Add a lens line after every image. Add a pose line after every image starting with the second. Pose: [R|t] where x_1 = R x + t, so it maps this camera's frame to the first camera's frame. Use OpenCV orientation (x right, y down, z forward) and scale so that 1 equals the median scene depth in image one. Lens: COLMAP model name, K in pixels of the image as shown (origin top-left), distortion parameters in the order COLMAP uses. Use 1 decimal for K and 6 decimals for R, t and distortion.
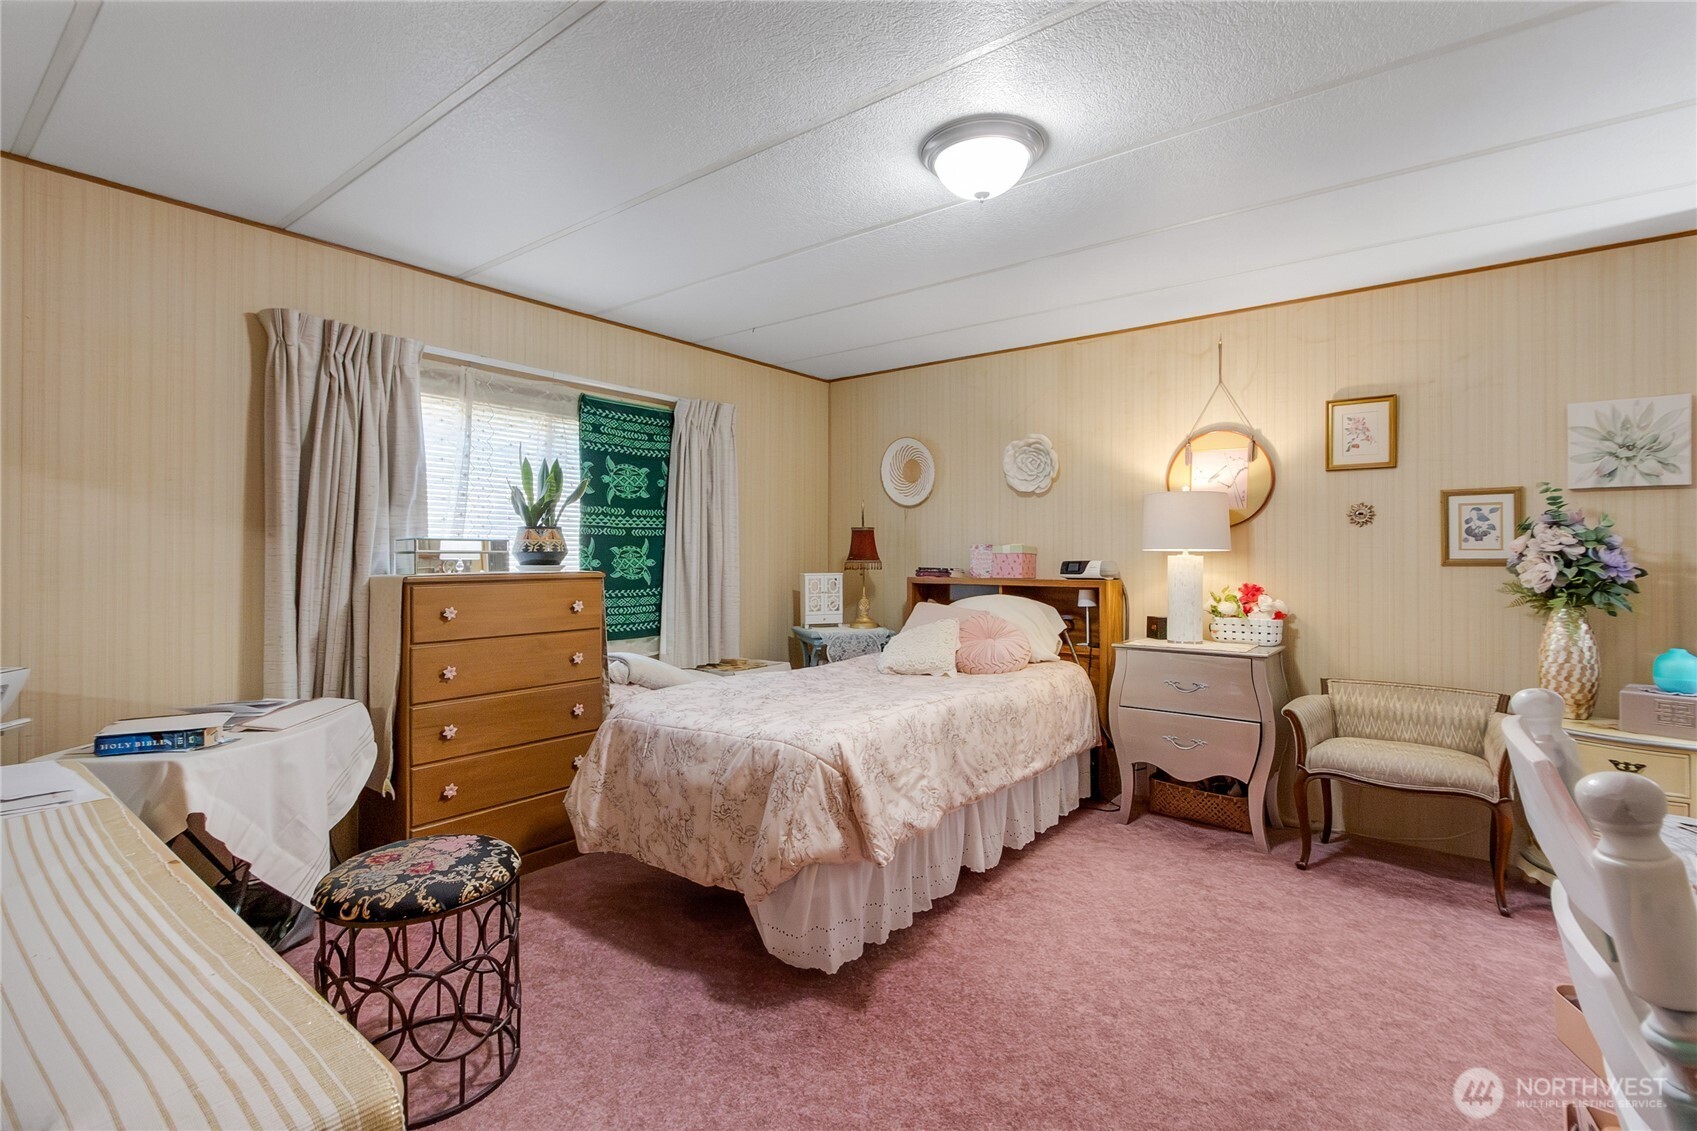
lens RADIAL K [[798.1, 0, 848.5], [0, 798.1, 565.5], [0, 0, 1]] dist [0.000095, -0.000508]
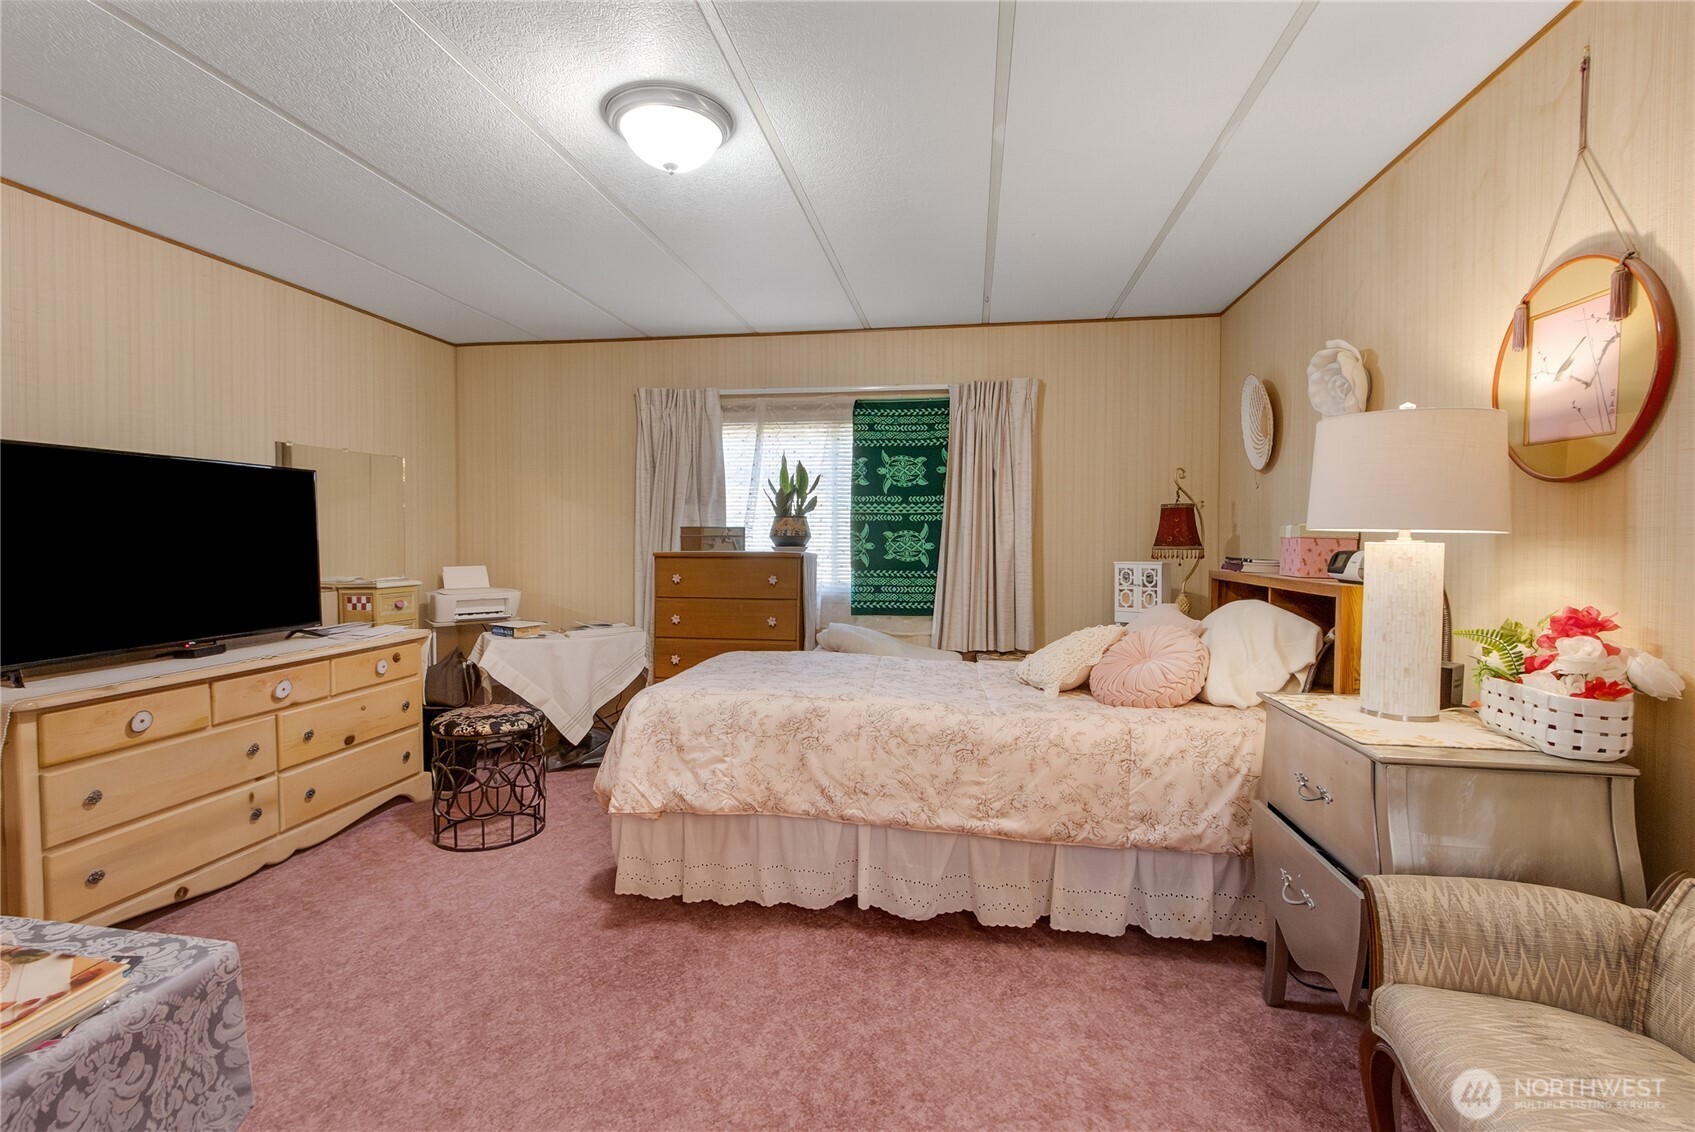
lens RADIAL K [[799.8, 0, 847.5], [0, 799.8, 566.0], [0, 0, 1]] dist [-0.003691, -0.000350]
pose [[0.460990, 0.032101, -0.886825, 0.675765], [-0.015058, 0.999485, 0.028352, -0.005997], [0.887278, 0.000284, 0.461235, 0.438212]]
